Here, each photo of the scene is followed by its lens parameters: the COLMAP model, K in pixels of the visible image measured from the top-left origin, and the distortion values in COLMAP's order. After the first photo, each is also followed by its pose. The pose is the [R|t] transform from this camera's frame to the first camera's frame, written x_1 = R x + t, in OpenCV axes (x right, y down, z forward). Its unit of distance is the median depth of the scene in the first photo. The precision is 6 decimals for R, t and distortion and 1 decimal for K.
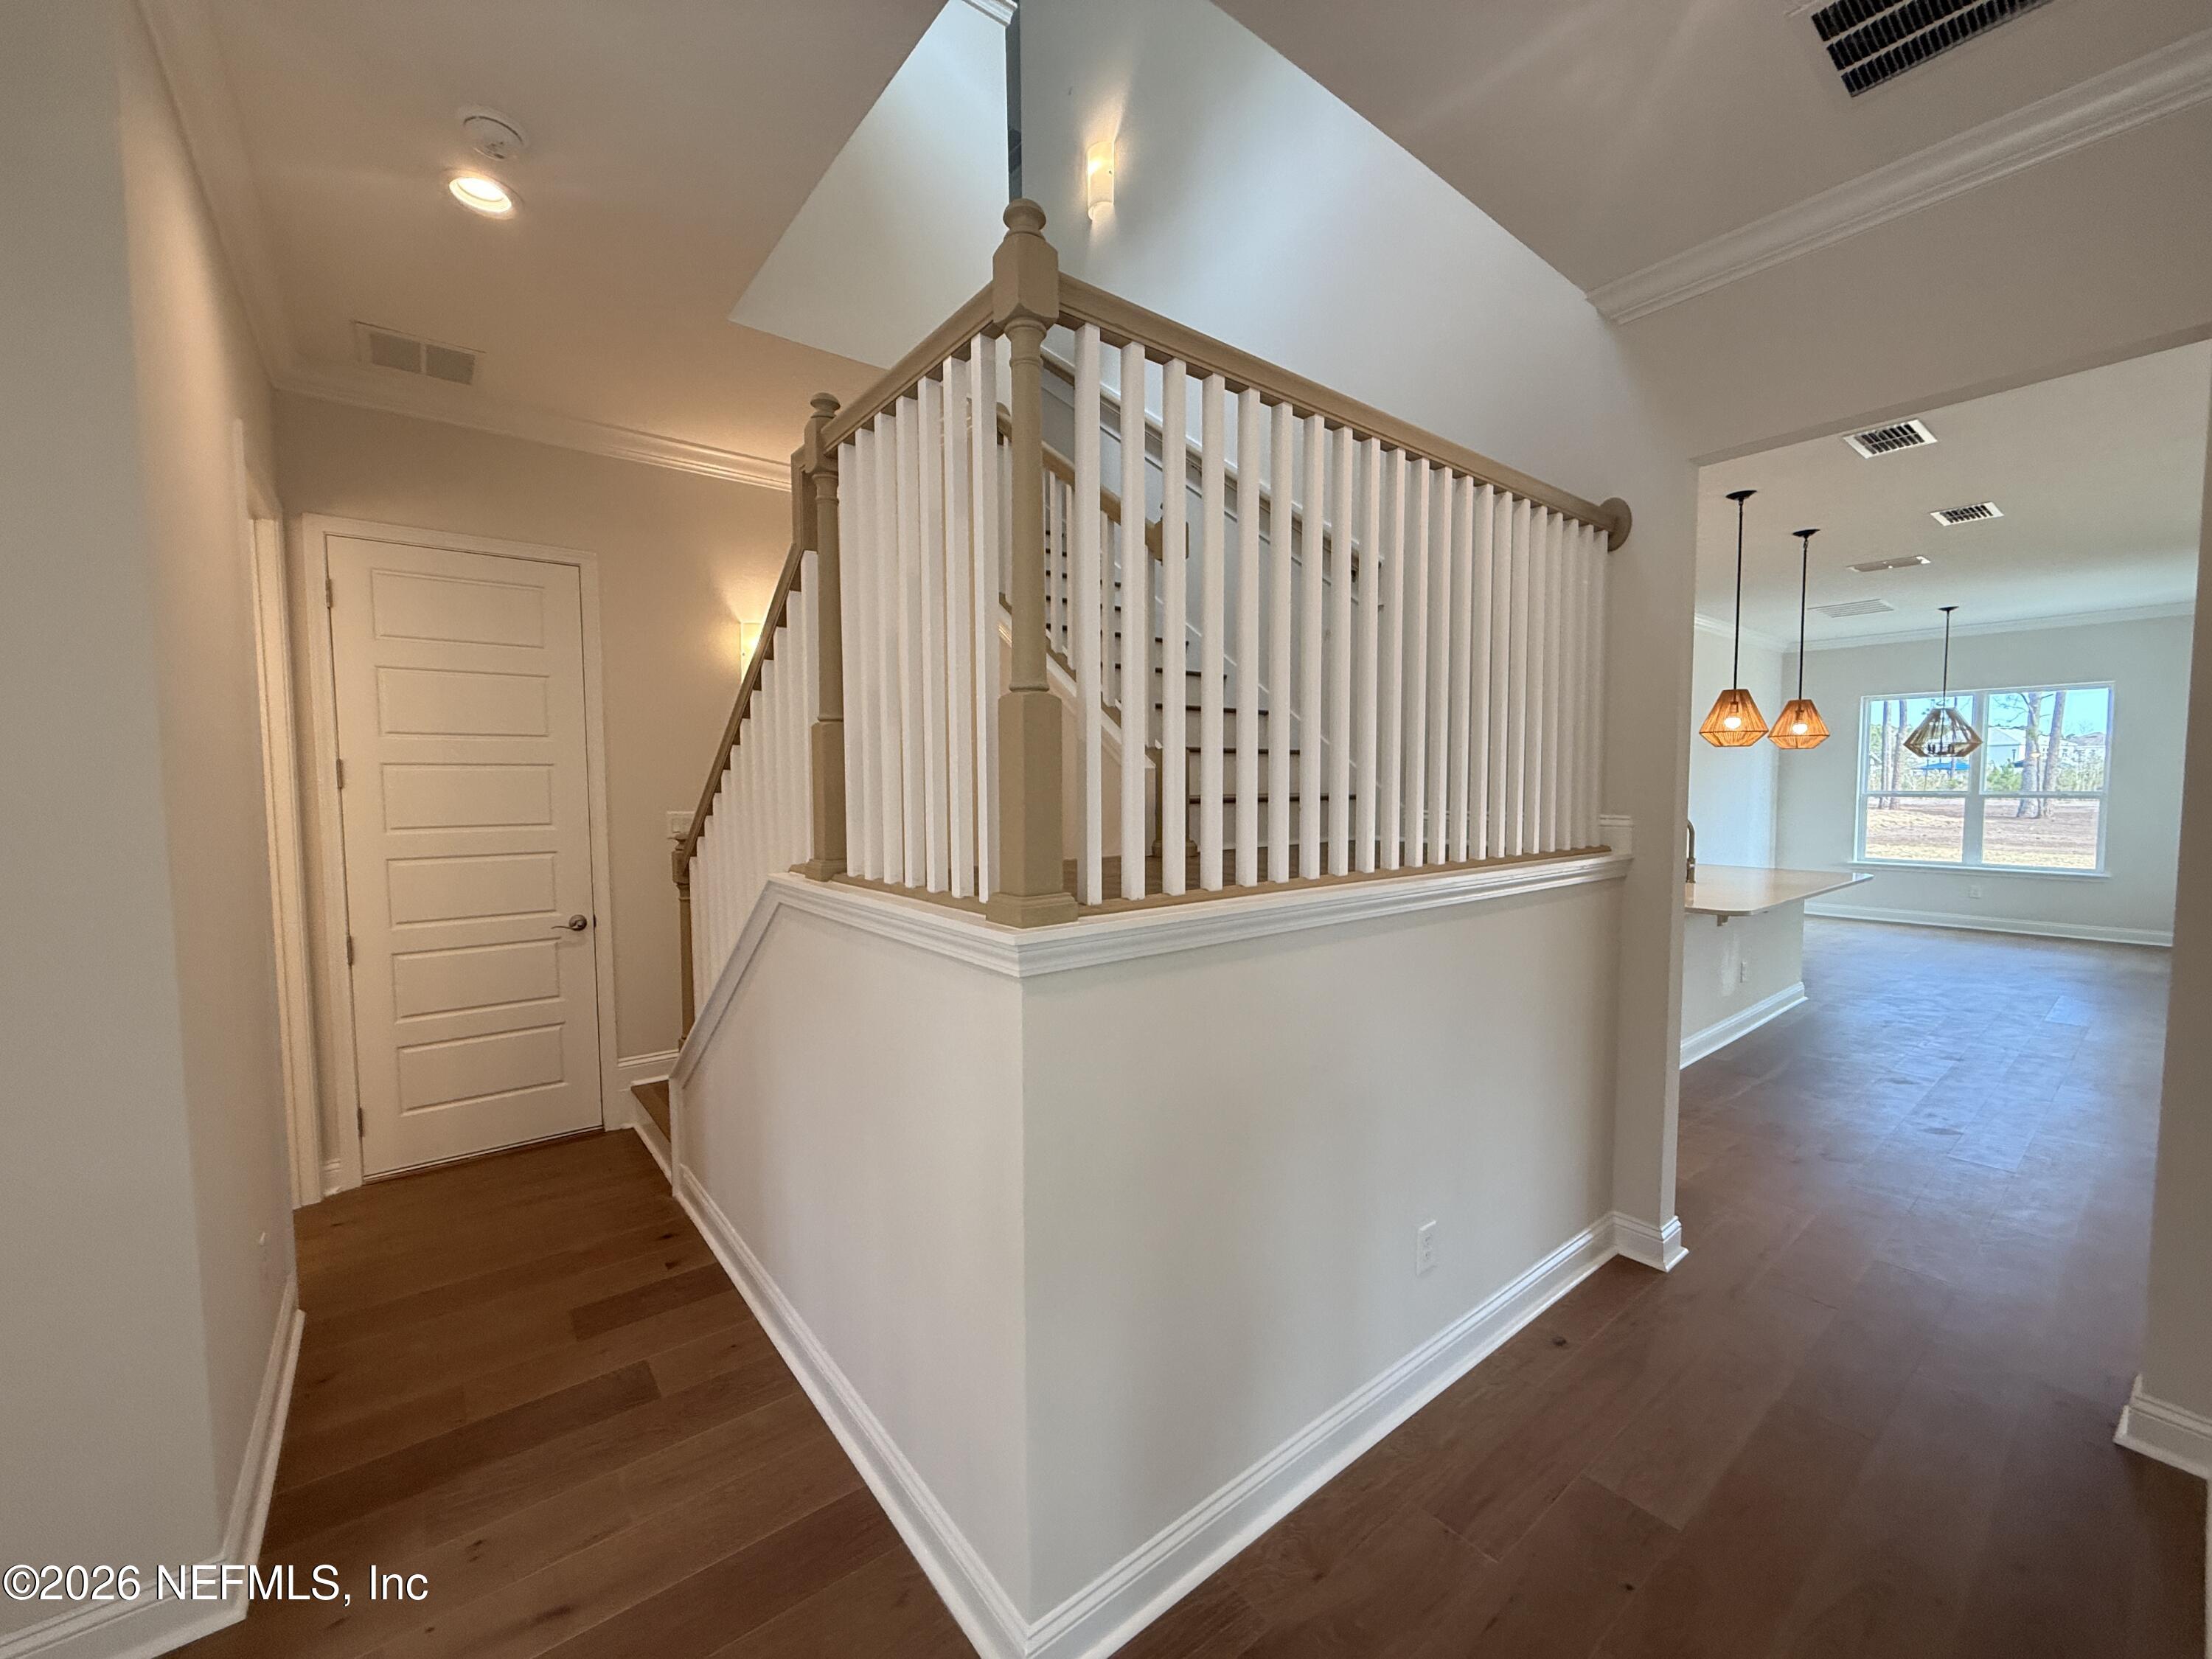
lens RADIAL K [[880.2, 0, 1106.3], [0, 880.2, 835.8], [0, 0, 1]] dist [-0.001756, -0.000062]
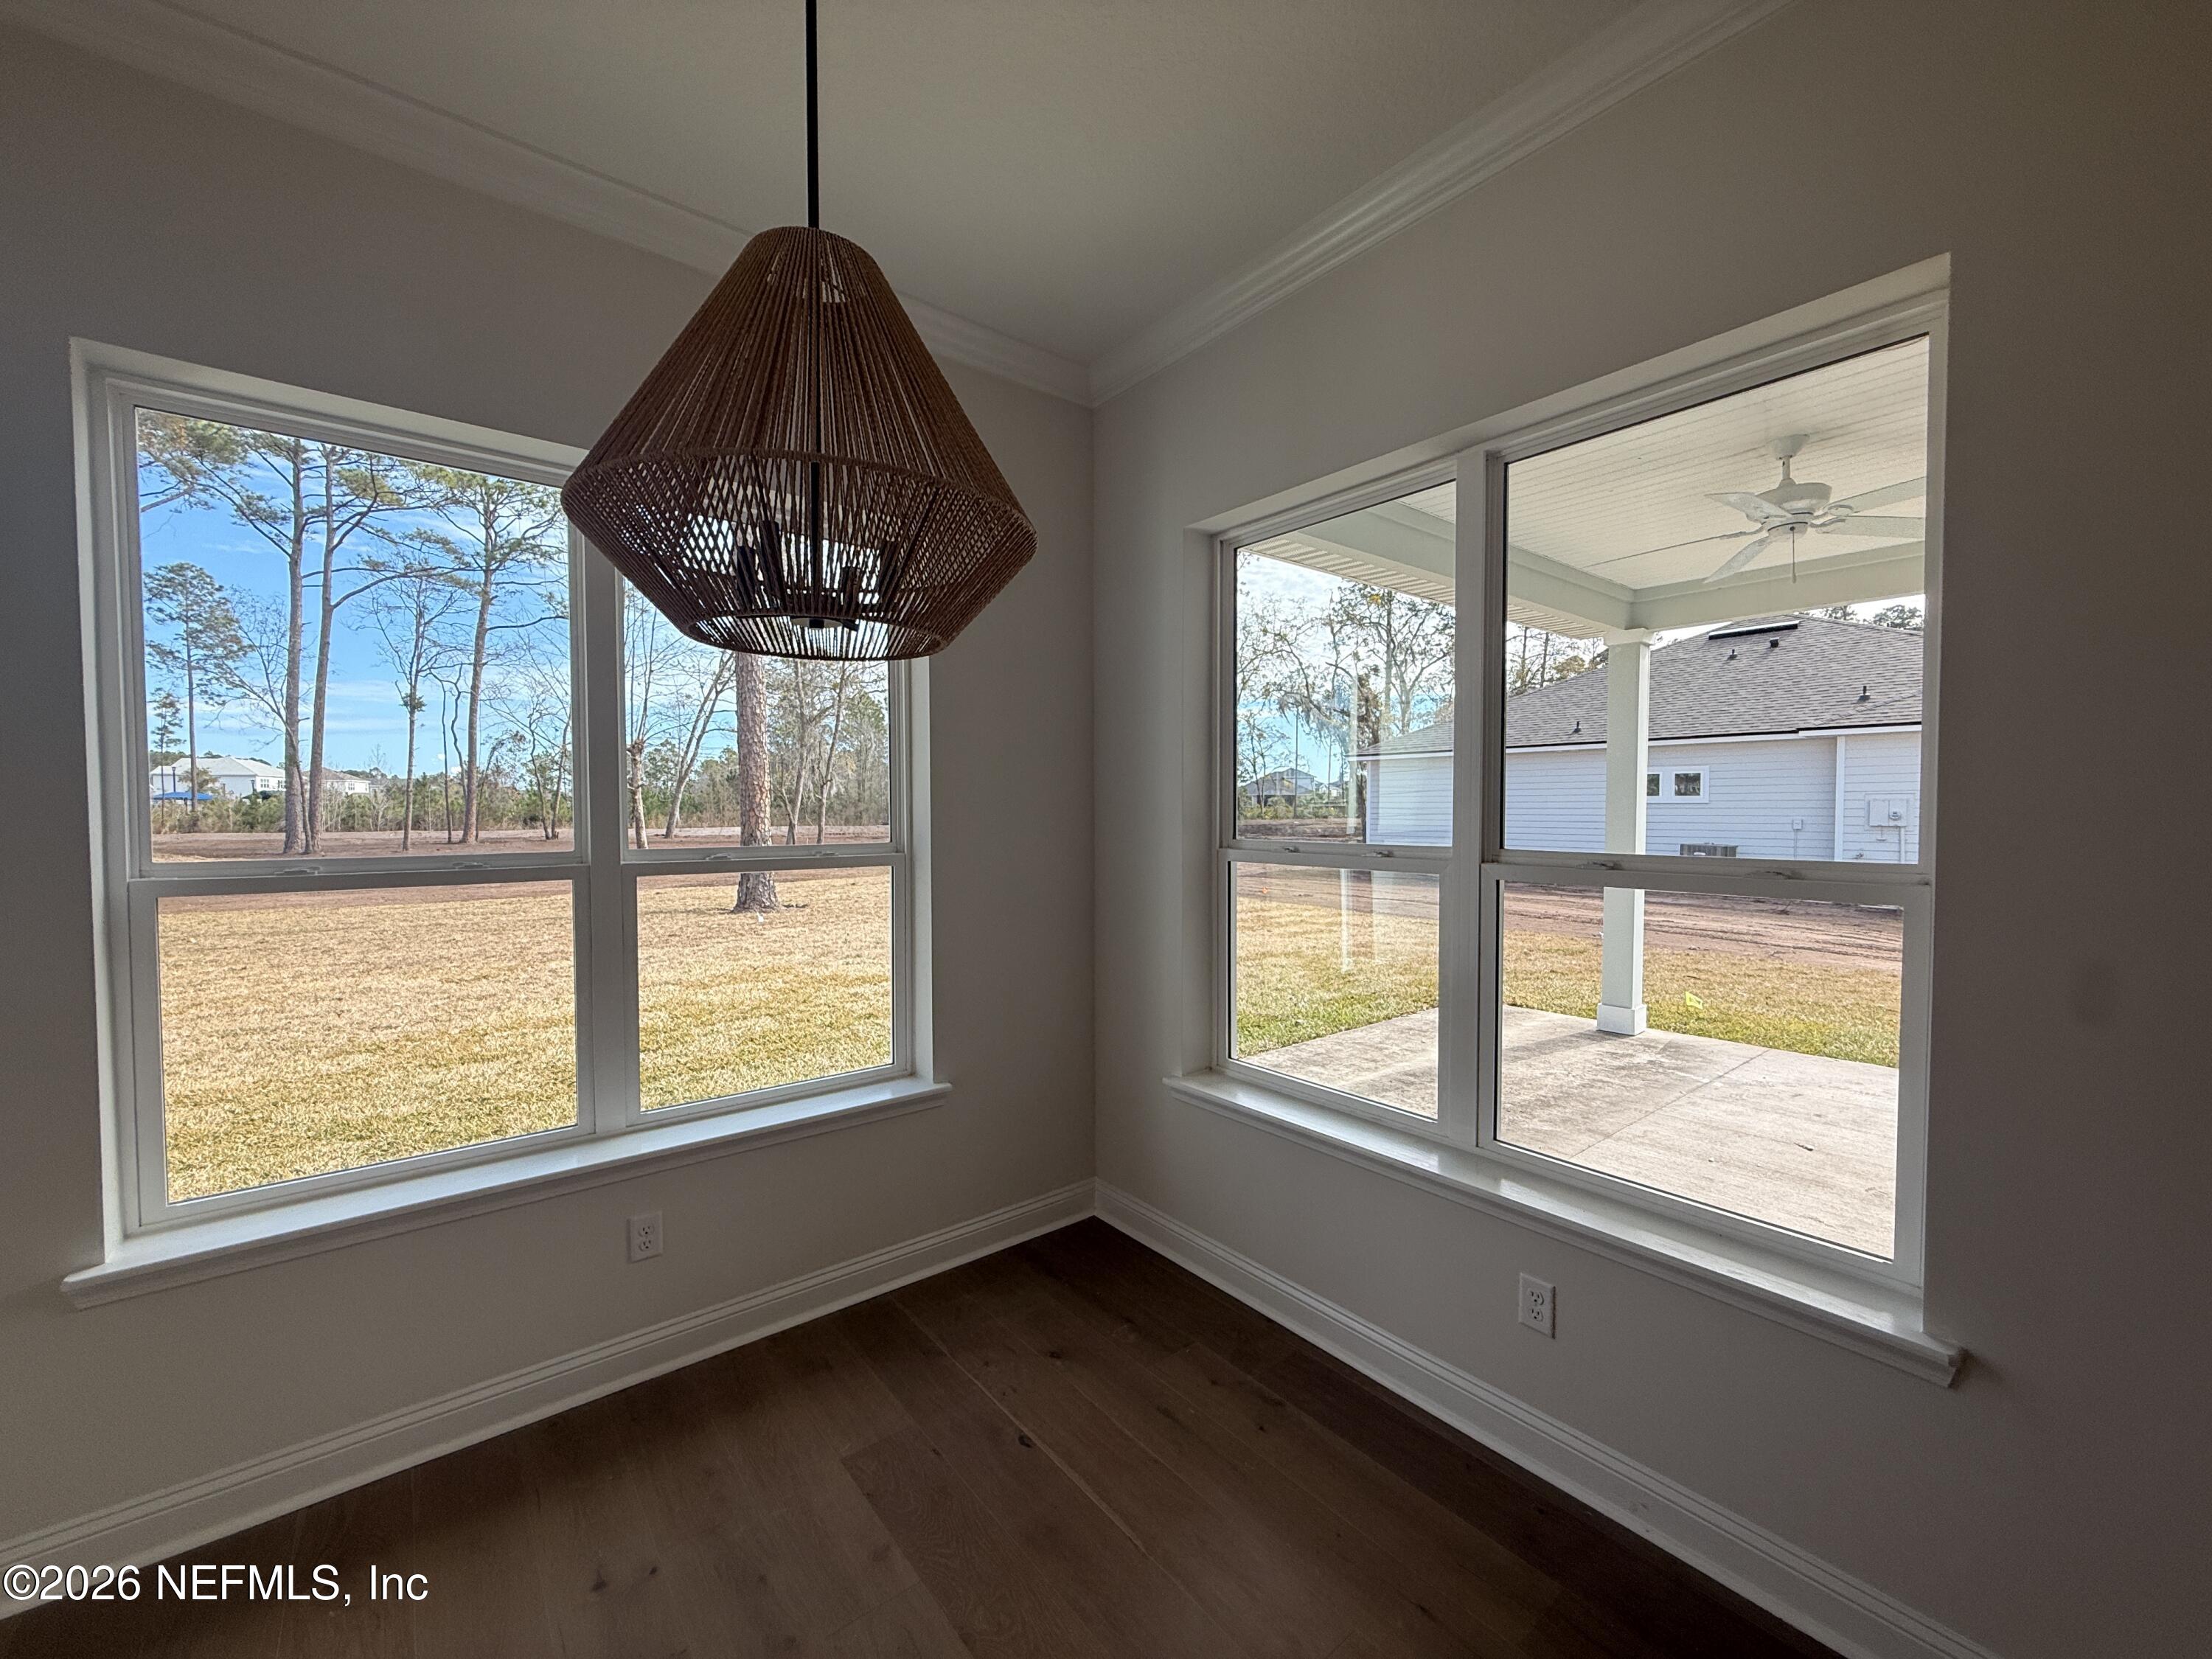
lens RADIAL K [[880.2, 0, 1104.3], [0, 880.2, 833.6], [0, 0, 1]] dist [-0.001756, -0.000062]
pose [[-0.005316, -0.024847, 0.999677, 0.799569], [0.061657, 0.997781, 0.025128, -0.061281], [-0.998083, 0.061771, -0.003772, 0.937787]]
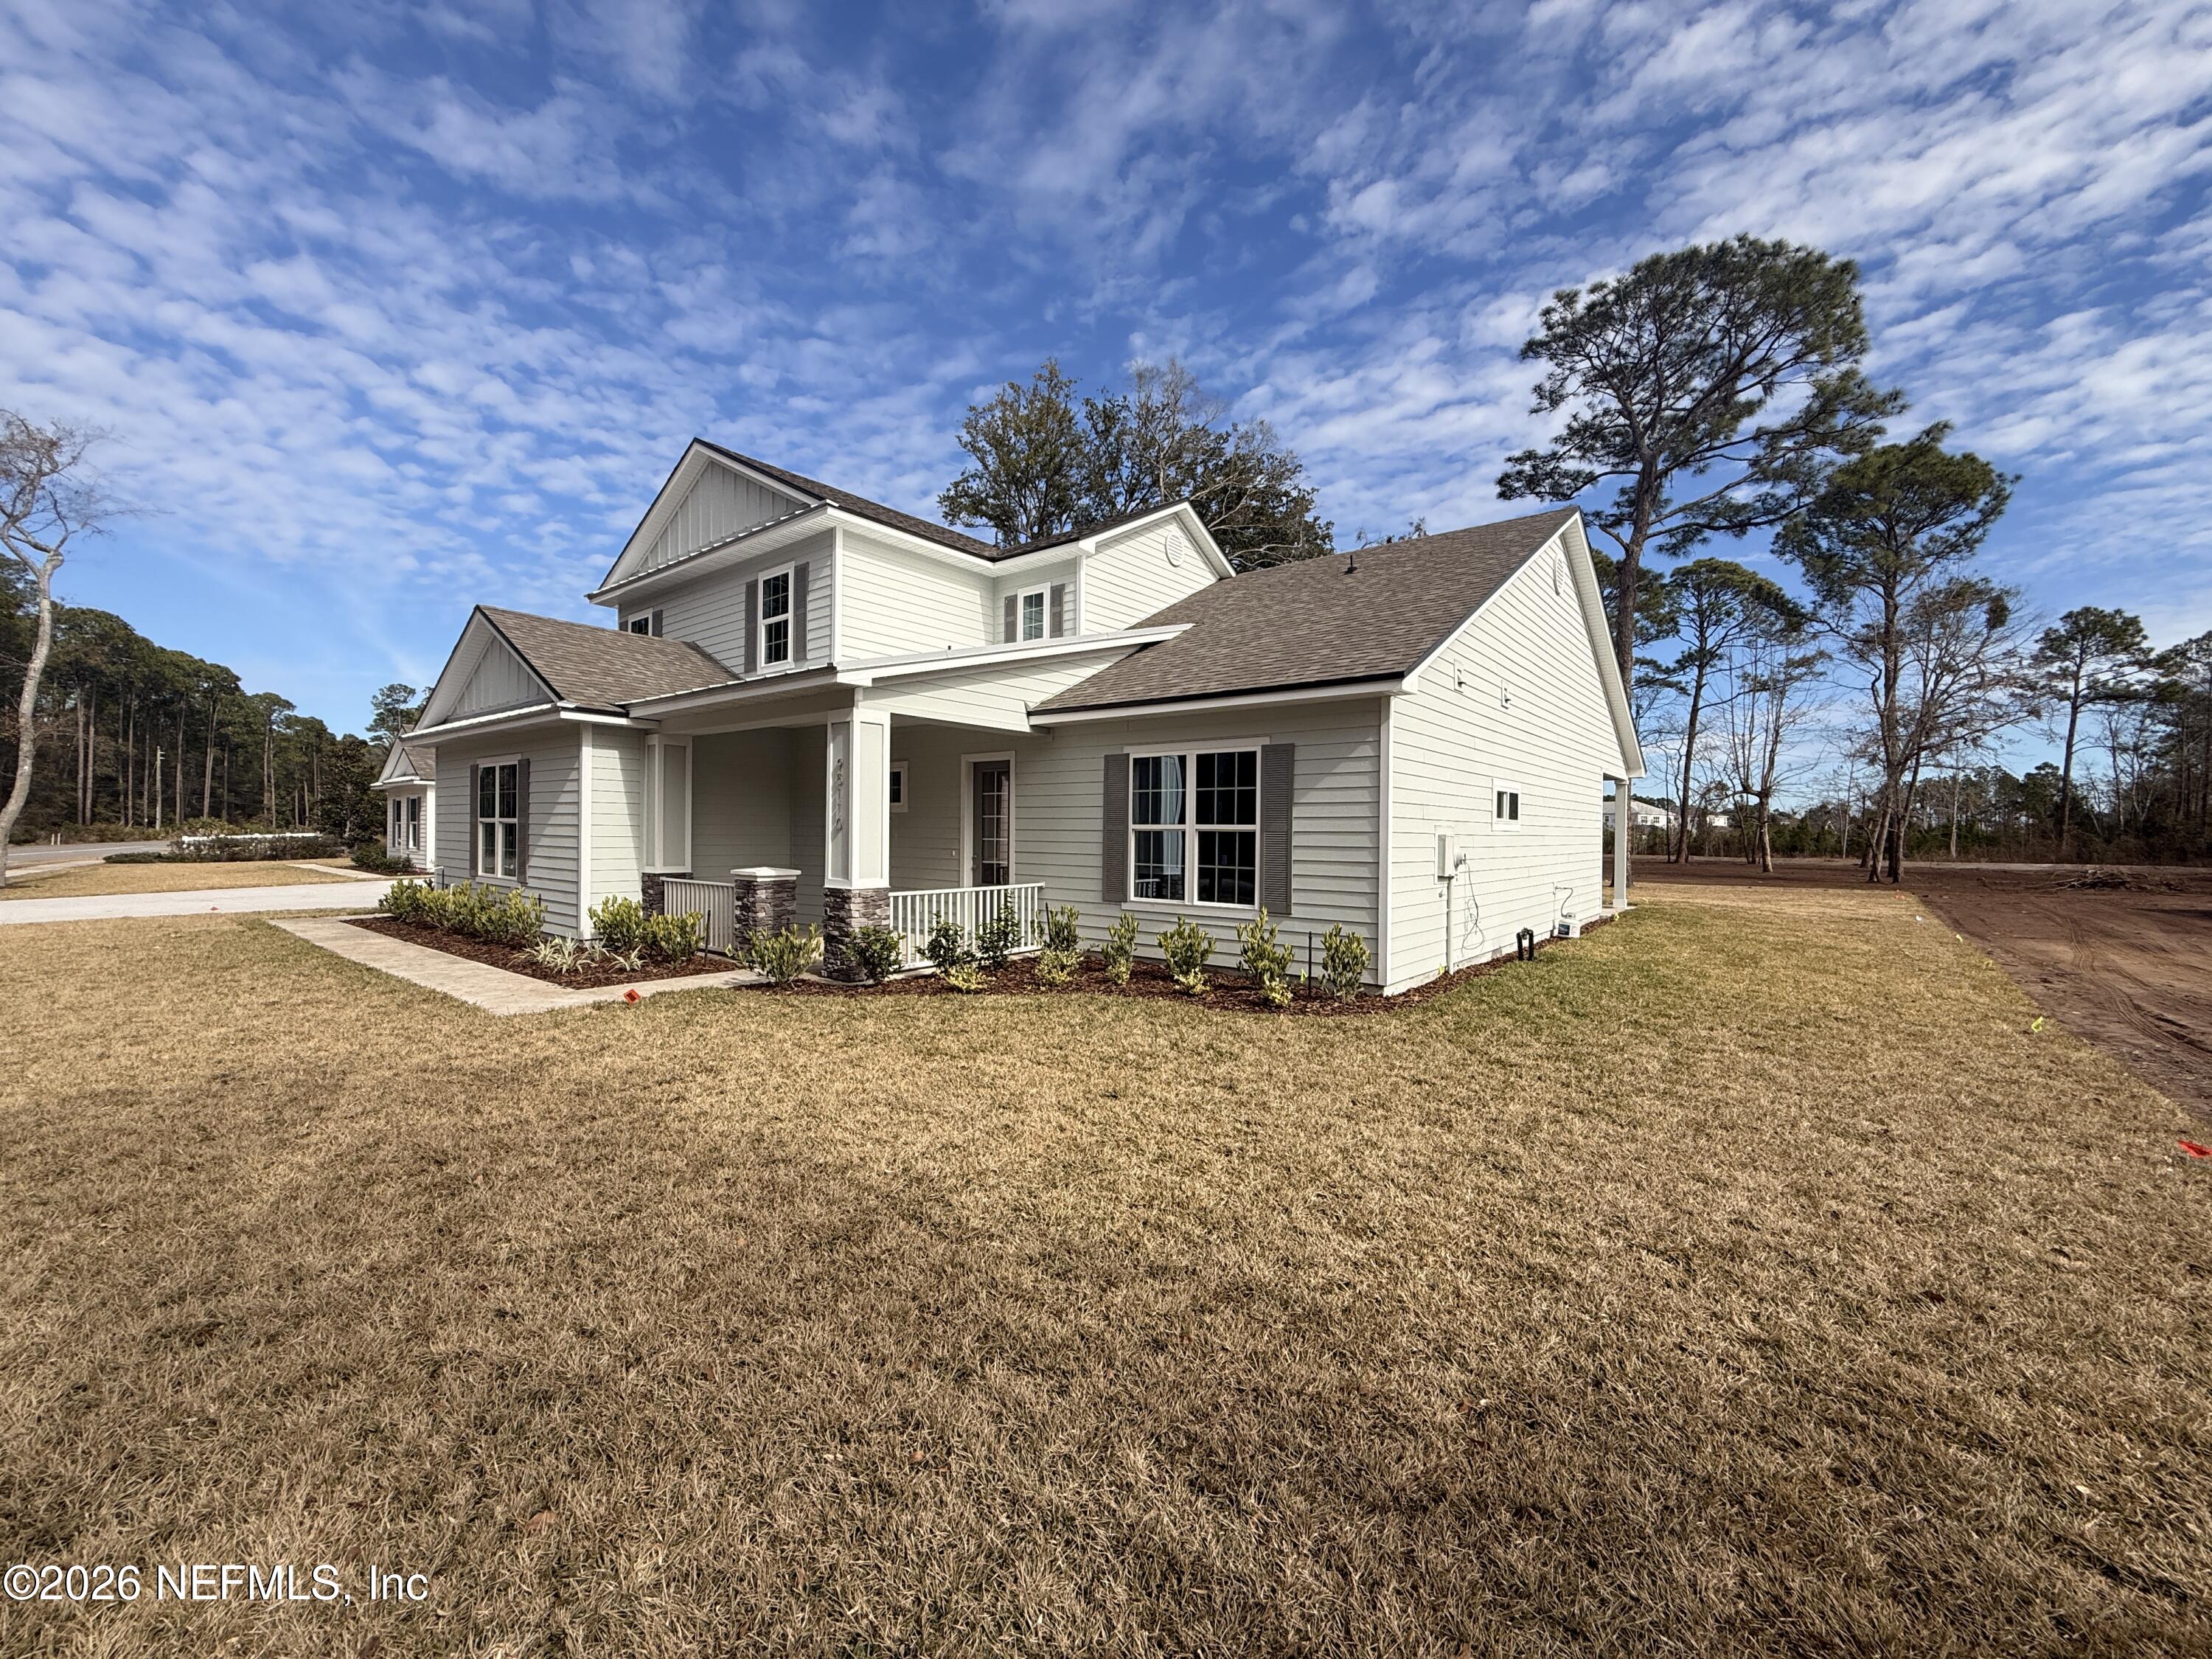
lens RADIAL K [[880.2, 0, 1099.3], [0, 880.2, 832.5], [0, 0, 1]] dist [-0.001756, -0.000062]
pose [[0.973317, 0.016350, 0.228881, -0.398674], [-0.002121, 0.998057, -0.062277, 0.113382], [-0.229454, 0.060130, 0.971460, -1.489054]]
